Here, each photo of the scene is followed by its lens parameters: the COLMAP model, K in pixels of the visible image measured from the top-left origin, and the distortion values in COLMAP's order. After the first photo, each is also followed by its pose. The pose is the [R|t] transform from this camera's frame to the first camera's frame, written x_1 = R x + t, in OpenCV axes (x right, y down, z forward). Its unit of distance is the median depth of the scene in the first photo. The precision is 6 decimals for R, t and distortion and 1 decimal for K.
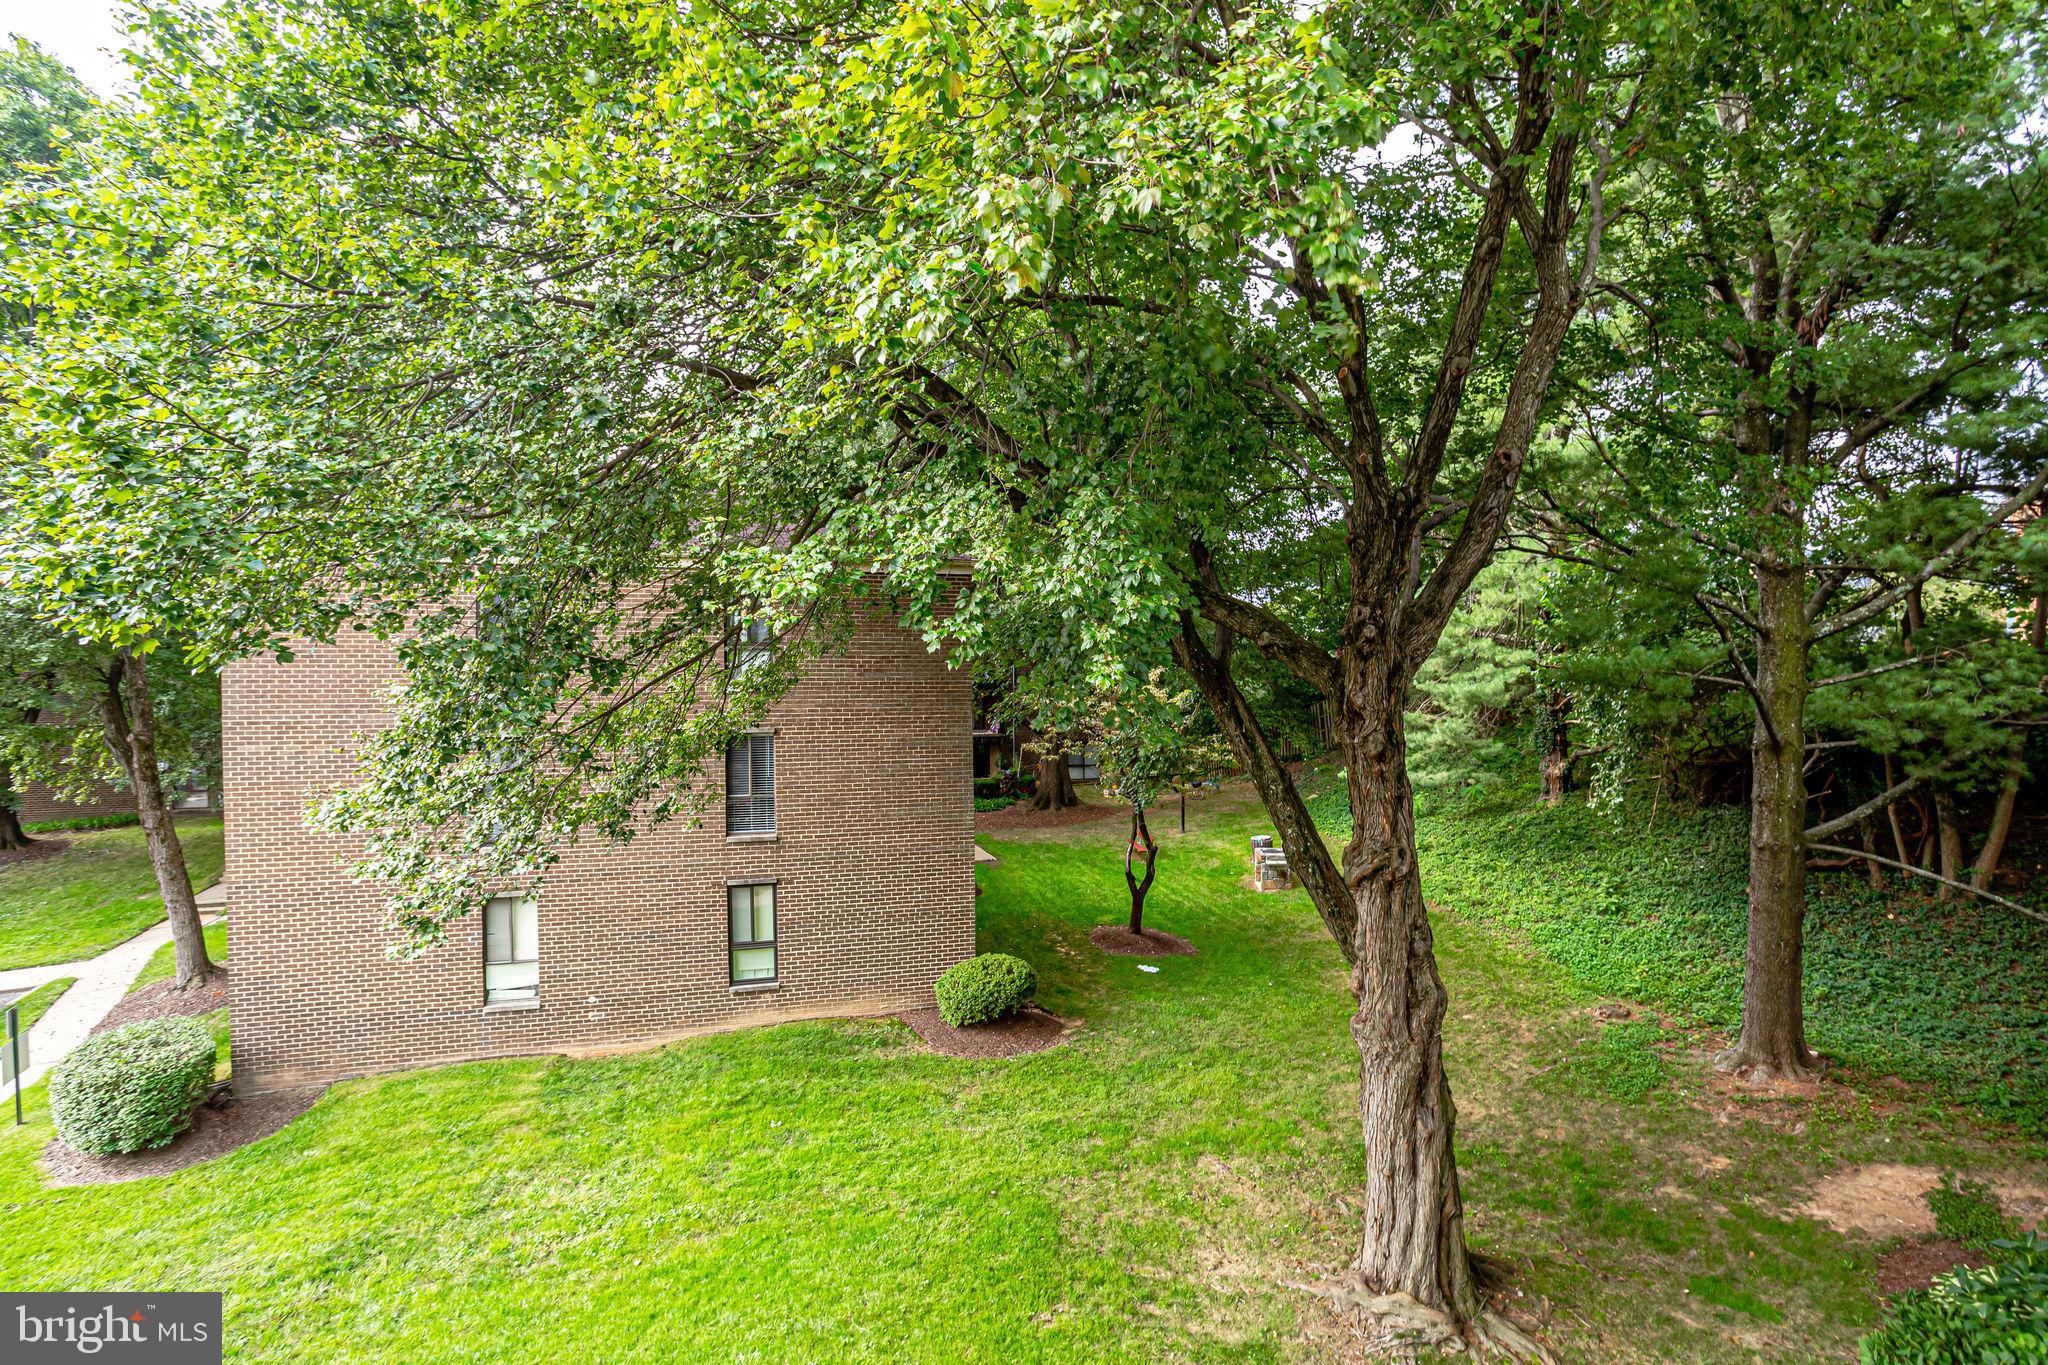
lens RADIAL K [[972.6, 0, 1019.7], [0, 972.6, 740.4], [0, 0, 1]] dist [-0.043580, 0.026576]
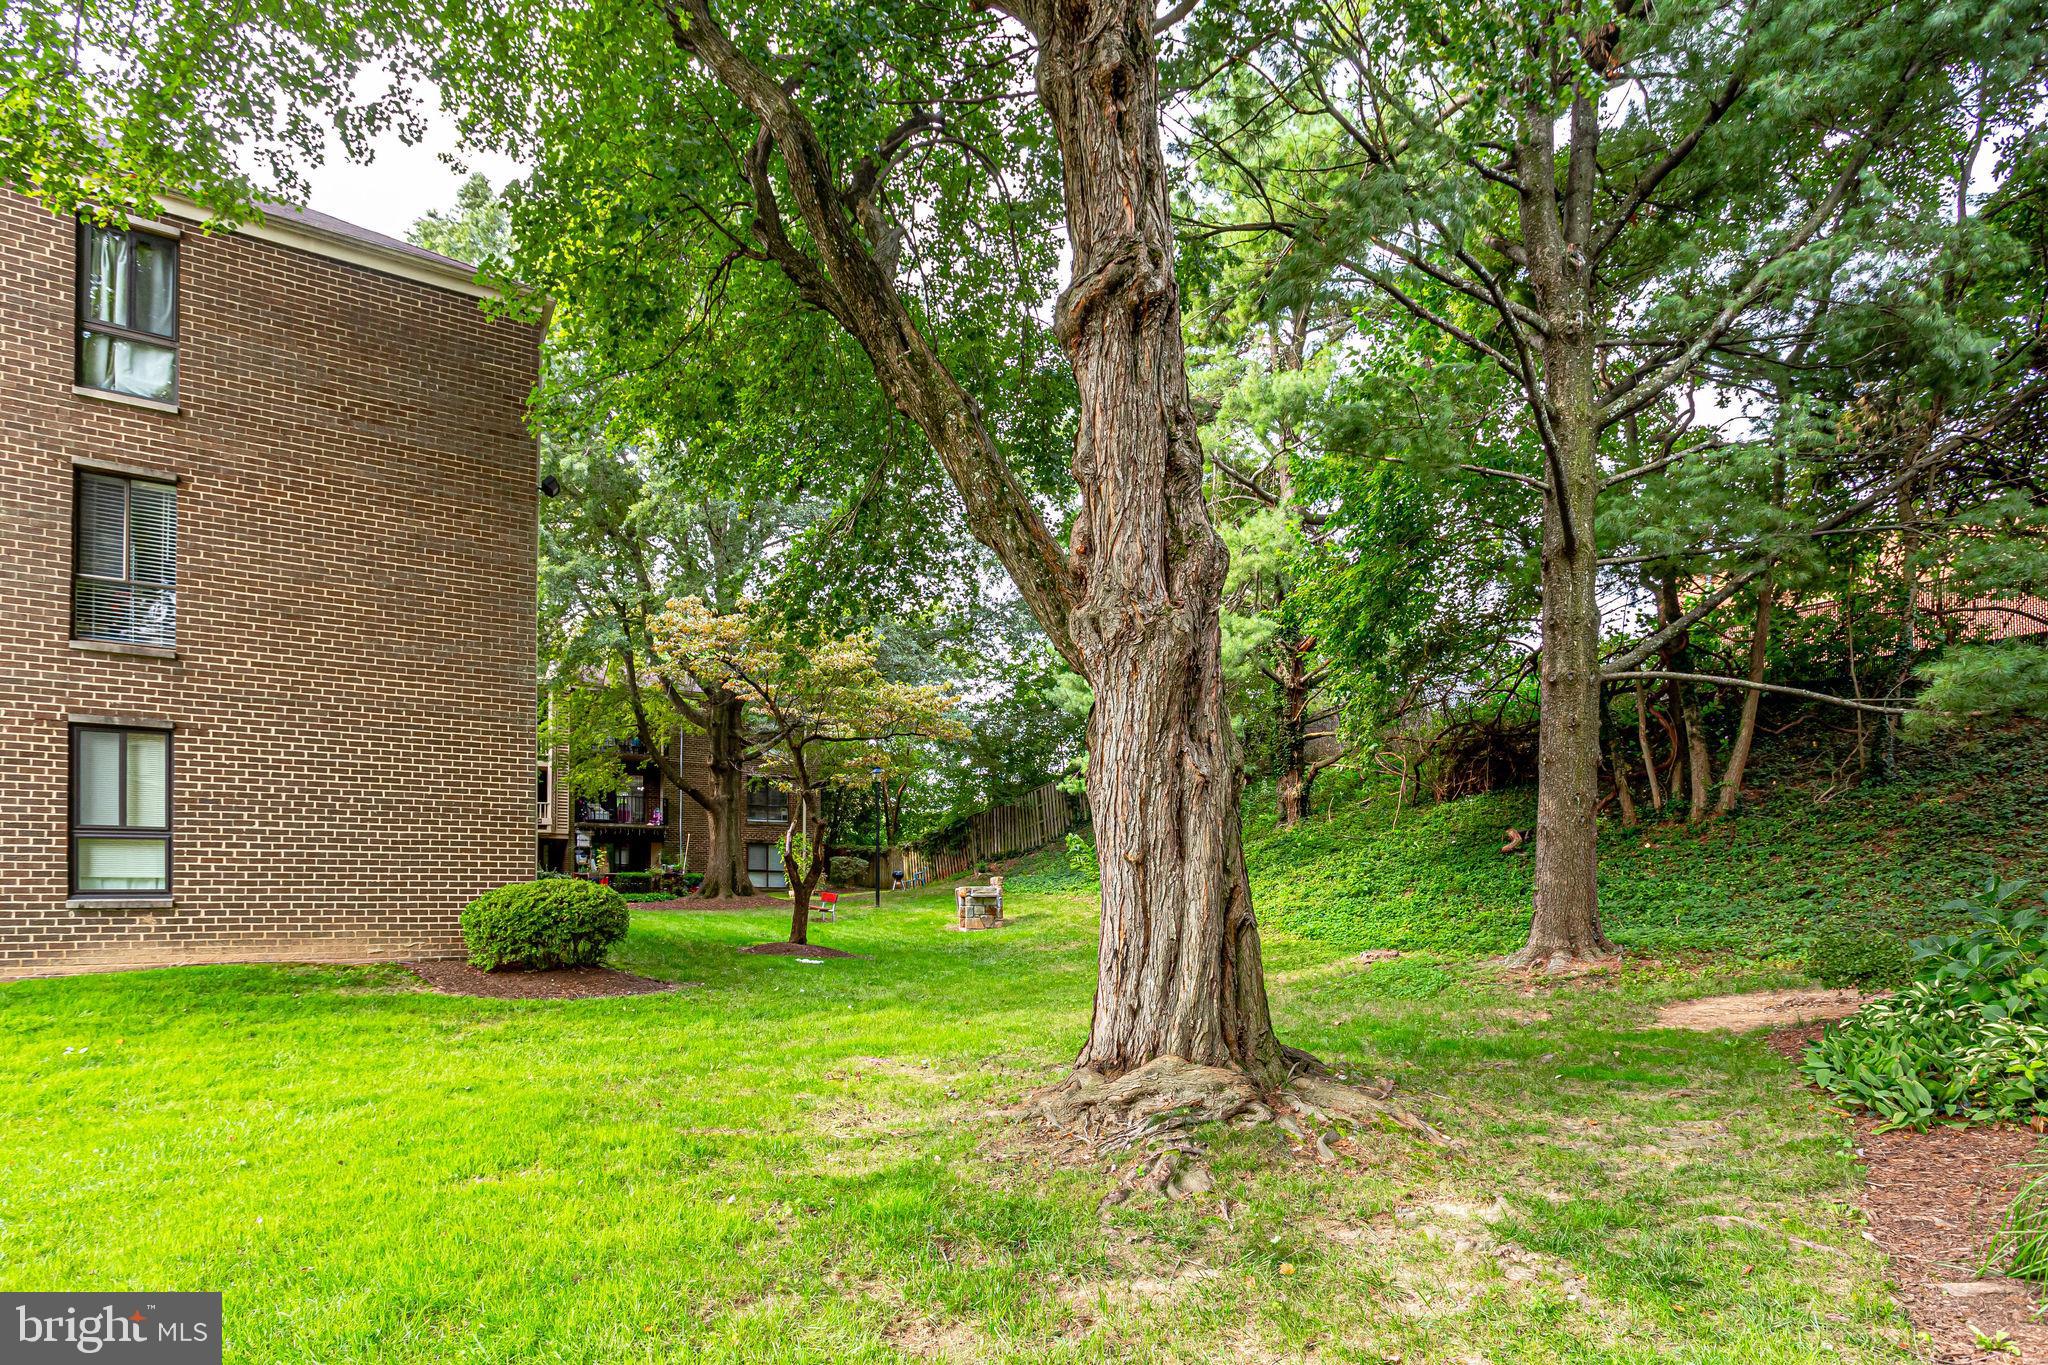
lens RADIAL K [[1106.8, 0, 1022.8], [0, 1106.8, 837.9], [0, 0, 1]] dist [-0.066177, 0.045111]
pose [[0.959610, 0.015139, 0.280928, 0.072308], [-0.004787, 0.999285, -0.037499, 0.242395], [-0.281294, 0.034640, 0.958996, 0.208884]]
